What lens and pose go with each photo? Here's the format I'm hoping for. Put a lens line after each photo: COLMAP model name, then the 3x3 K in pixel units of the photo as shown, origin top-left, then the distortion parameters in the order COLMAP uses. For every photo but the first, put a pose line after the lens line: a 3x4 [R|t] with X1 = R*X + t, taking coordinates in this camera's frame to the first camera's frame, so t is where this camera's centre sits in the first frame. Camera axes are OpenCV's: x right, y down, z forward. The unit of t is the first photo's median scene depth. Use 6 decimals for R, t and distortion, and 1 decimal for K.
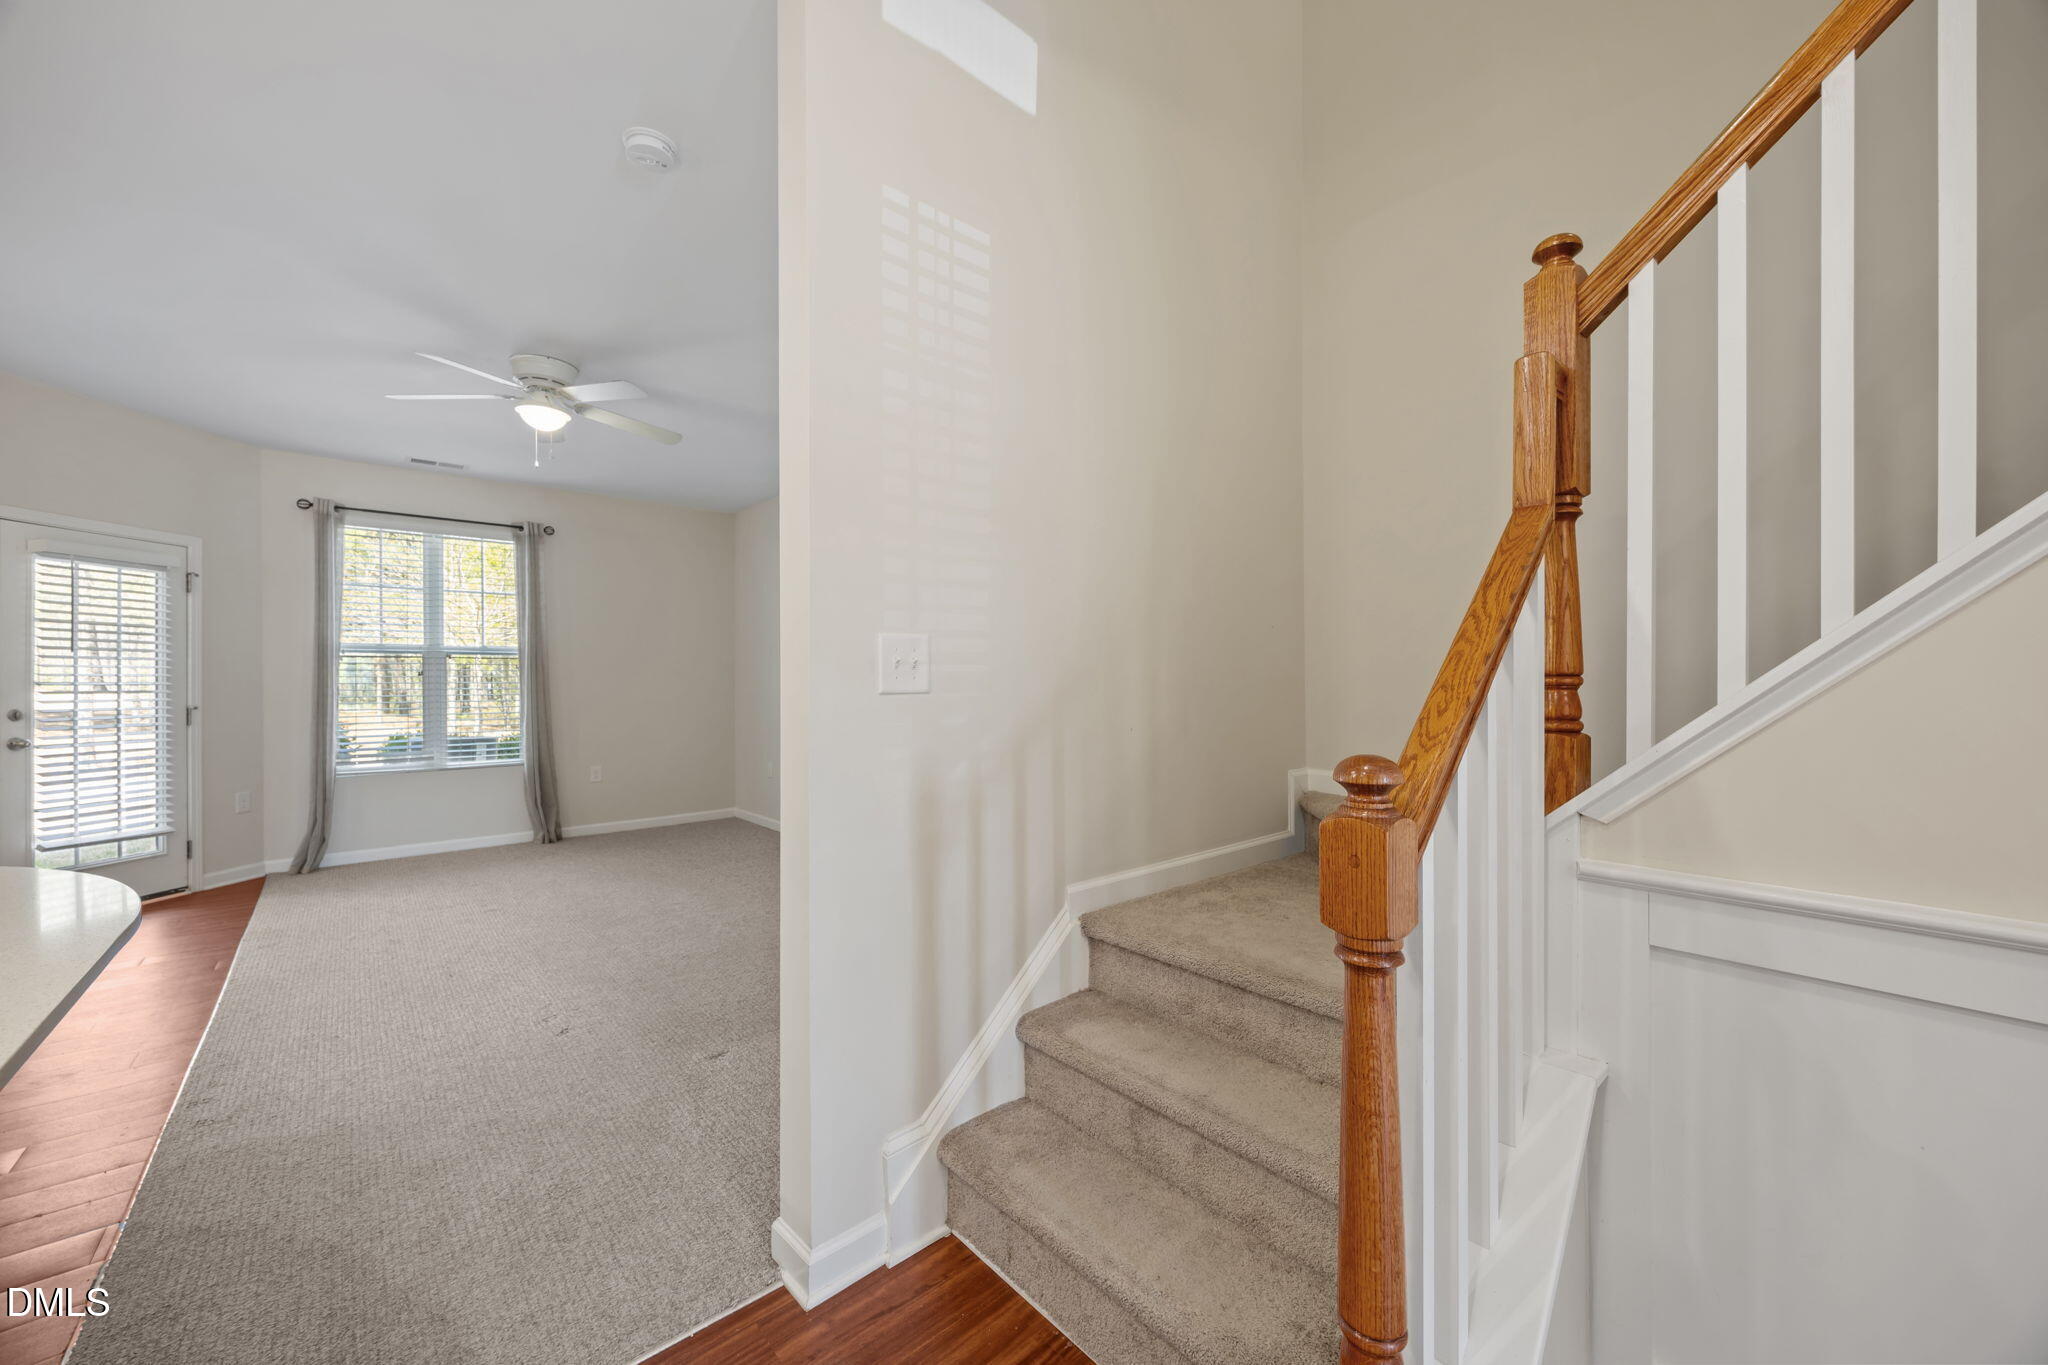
lens RADIAL K [[786.0, 0, 1035.9], [0, 786.0, 682.5], [0, 0, 1]] dist [-0.002428, -0.000137]
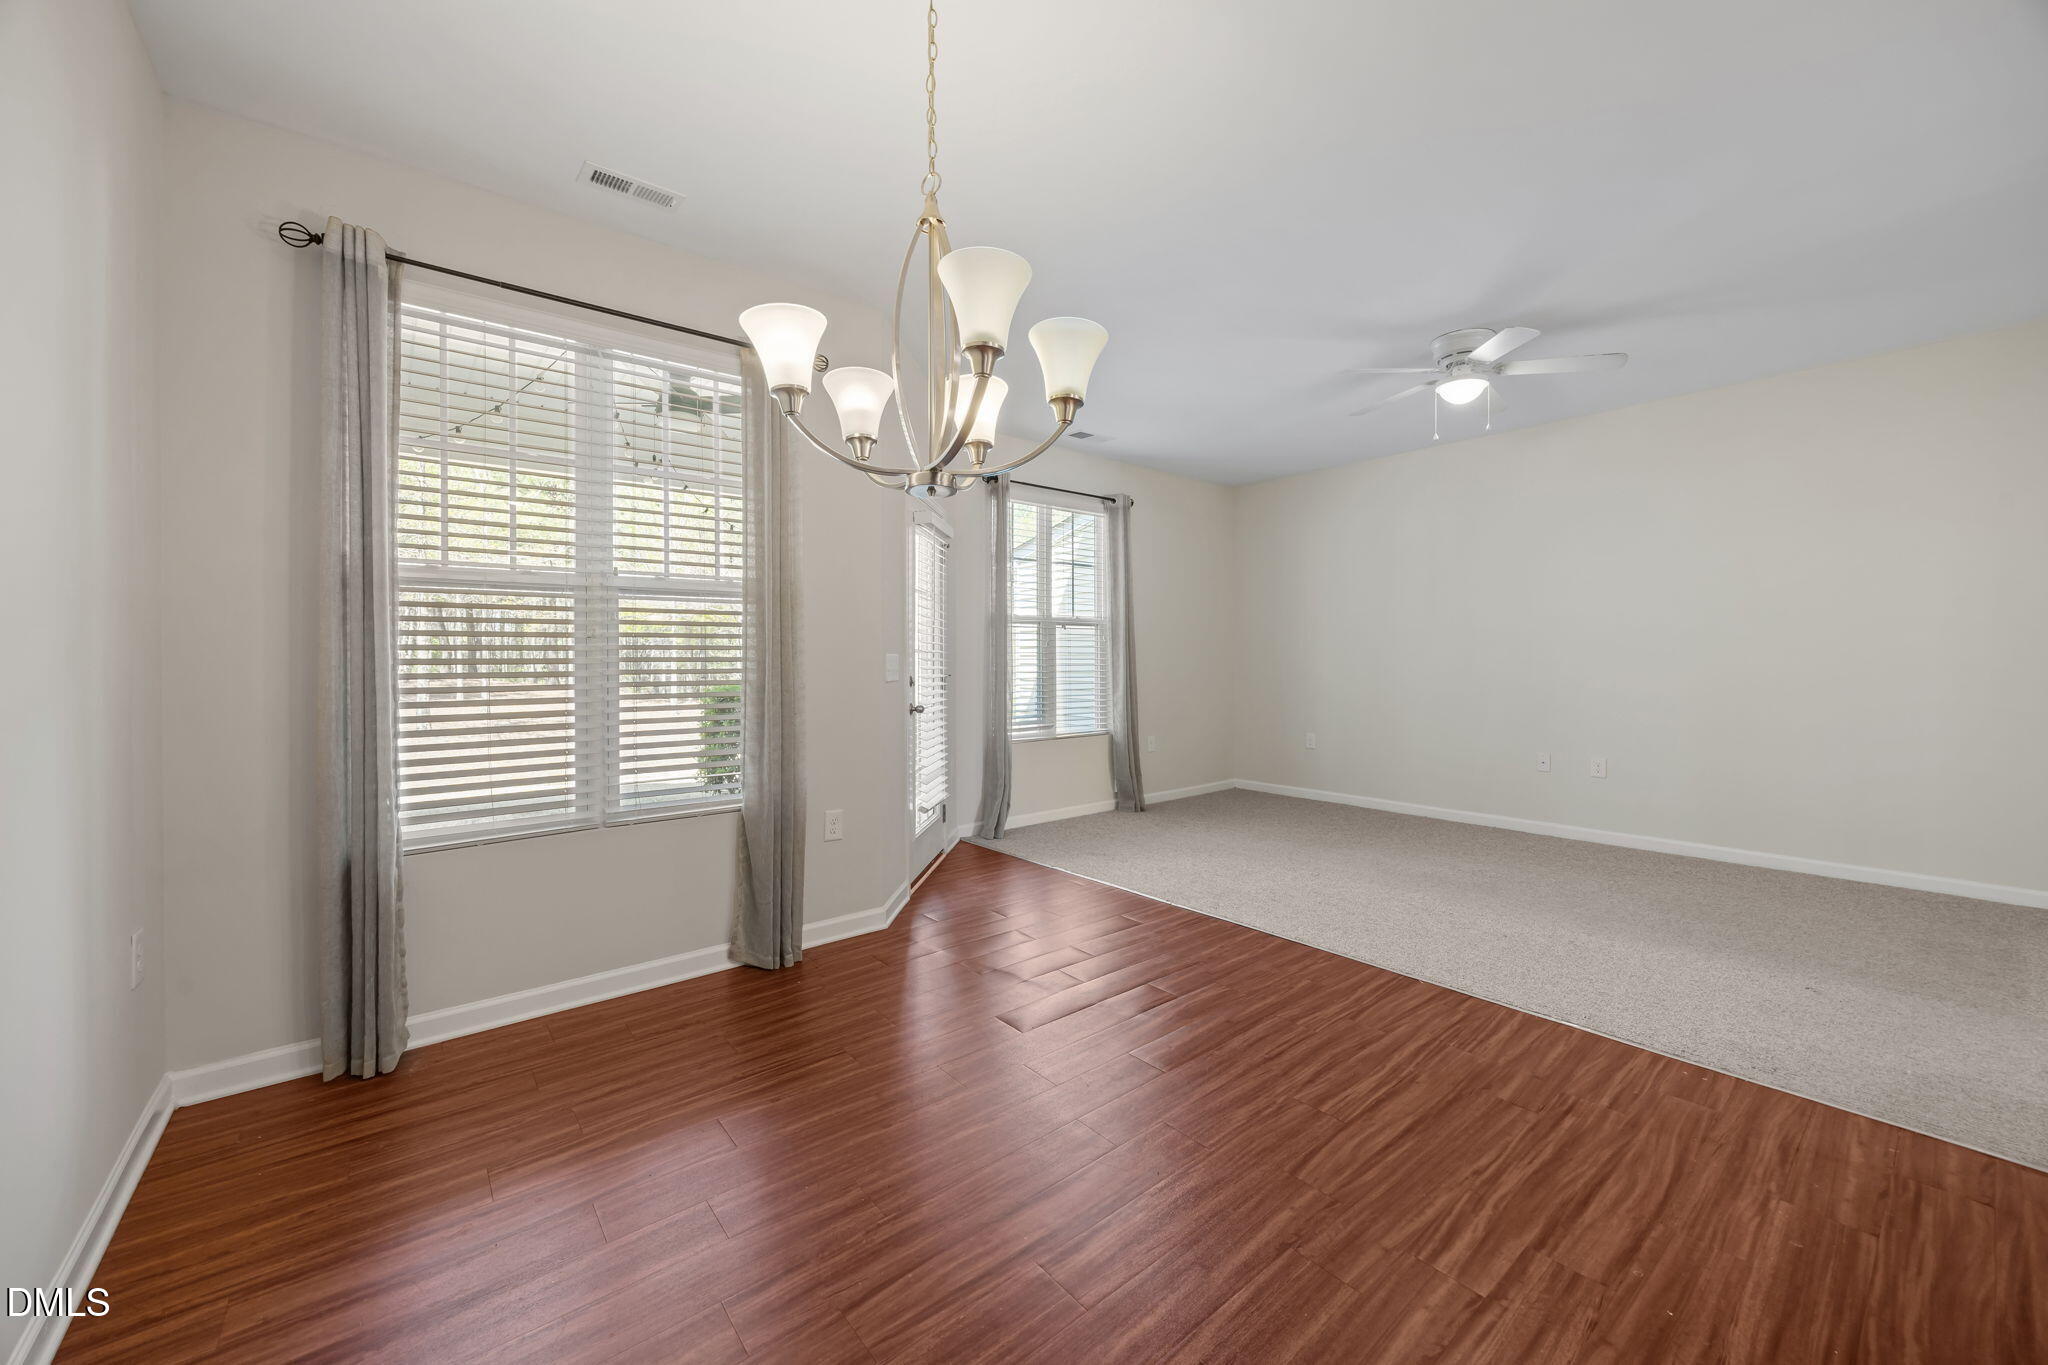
lens RADIAL K [[786.0, 0, 1025.8], [0, 786.0, 660.9], [0, 0, 1]] dist [-0.002428, -0.000137]
pose [[0.999511, 0.006050, -0.030676, -0.935562], [-0.005889, 0.999968, 0.005329, 0.007129], [0.030707, -0.005146, 0.999515, -0.024975]]
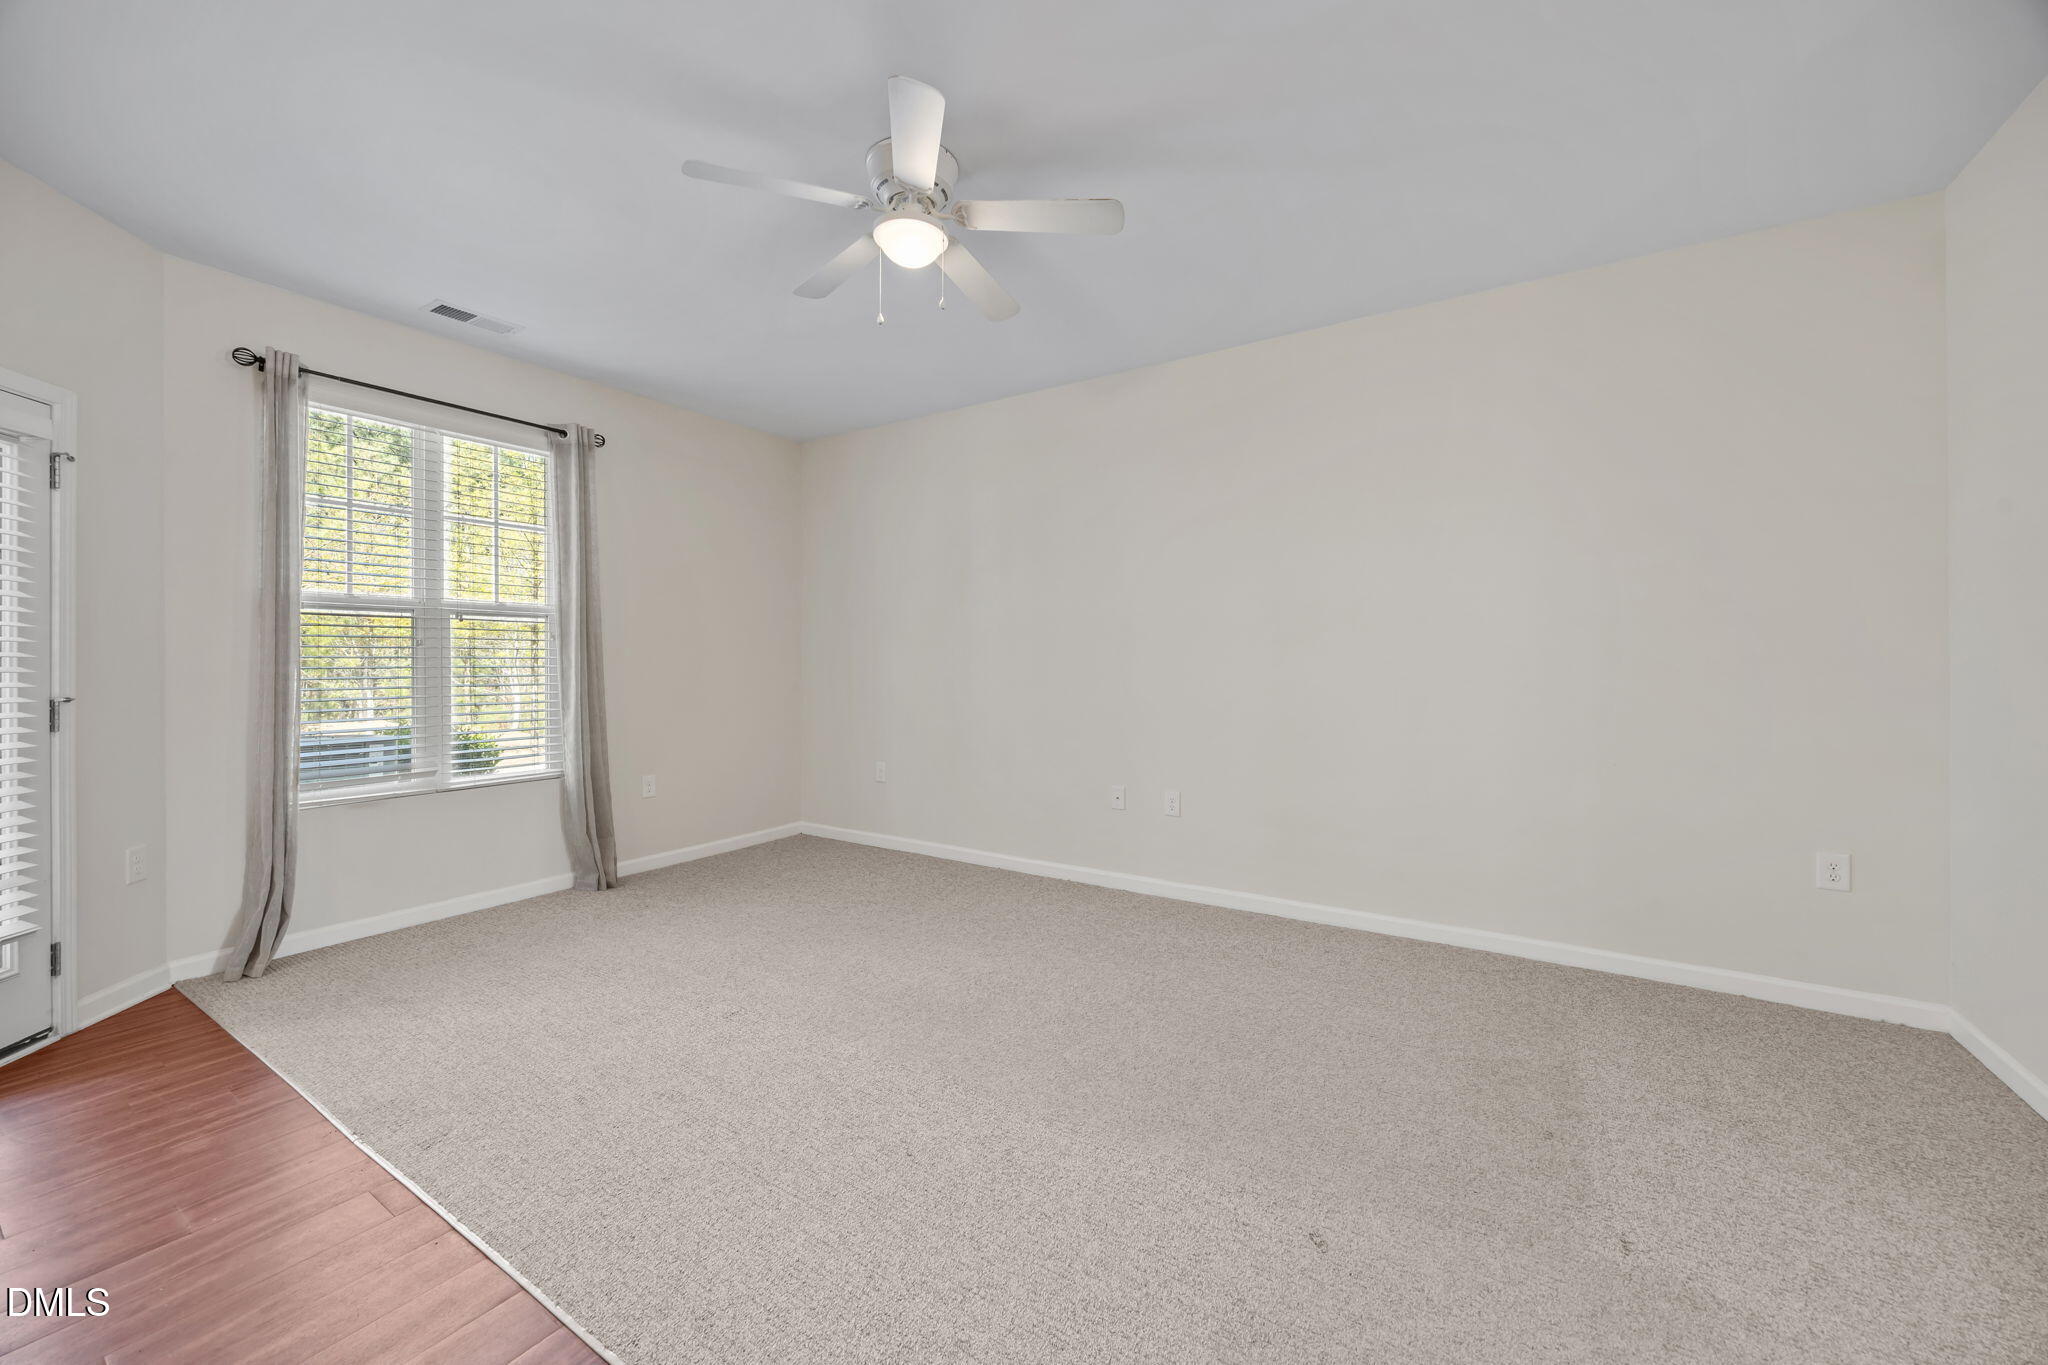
lens RADIAL K [[786.0, 0, 1023.9], [0, 786.0, 662.1], [0, 0, 1]] dist [-0.002428, -0.000137]
pose [[0.962695, 0.006551, 0.270509, -0.574131], [-0.006725, 0.999977, -0.000283, 0.001414], [-0.270505, -0.001547, 0.962717, 0.290172]]
